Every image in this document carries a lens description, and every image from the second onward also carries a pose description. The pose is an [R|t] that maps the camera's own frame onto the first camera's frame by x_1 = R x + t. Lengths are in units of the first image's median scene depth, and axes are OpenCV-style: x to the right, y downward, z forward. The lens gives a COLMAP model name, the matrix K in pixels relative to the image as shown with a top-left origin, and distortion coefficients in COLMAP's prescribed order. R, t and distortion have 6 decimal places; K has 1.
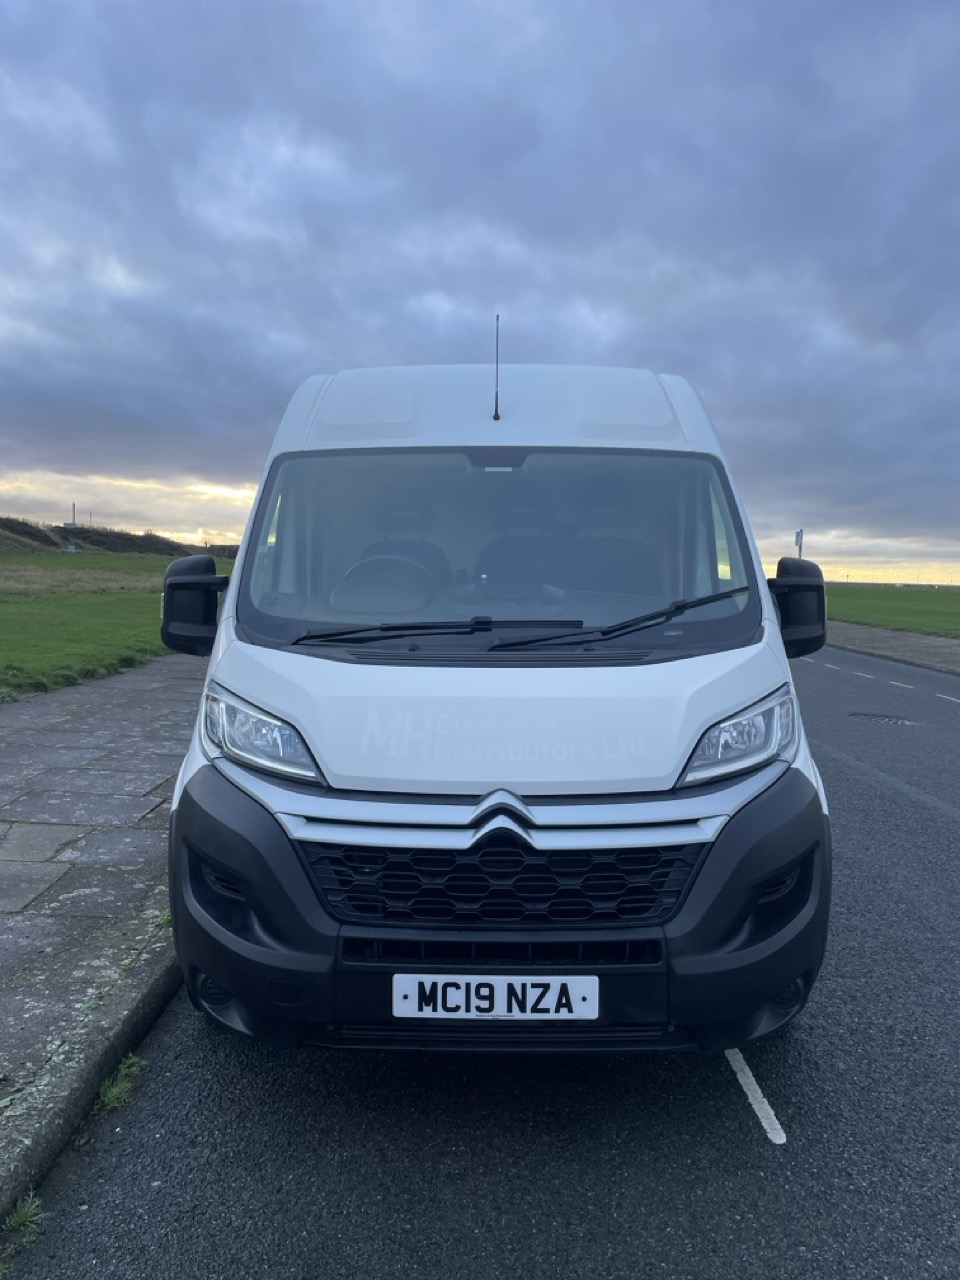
lens RADIAL K [[968.9, 0, 475.9], [0, 968.9, 646.1], [0, 0, 1]] dist [0.078762, -0.091120]
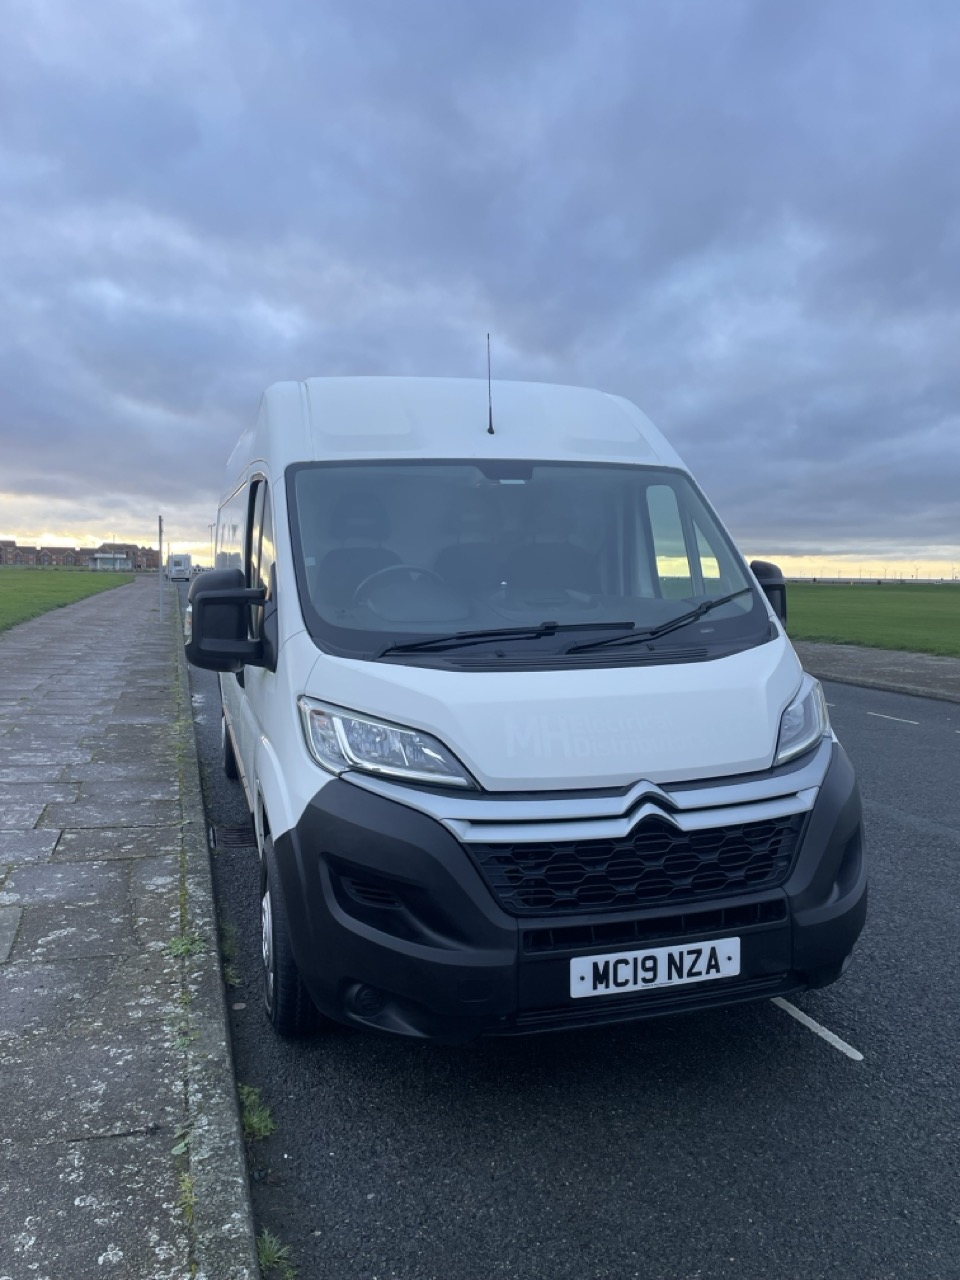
lens RADIAL K [[968.9, 0, 424.4], [0, 968.9, 655.2], [0, 0, 1]] dist [0.078762, -0.091120]
pose [[0.955876, -0.043270, 0.290567, -0.480465], [0.040981, 0.999062, 0.013960, -0.015900], [-0.290898, -0.001437, 0.956753, 0.021956]]
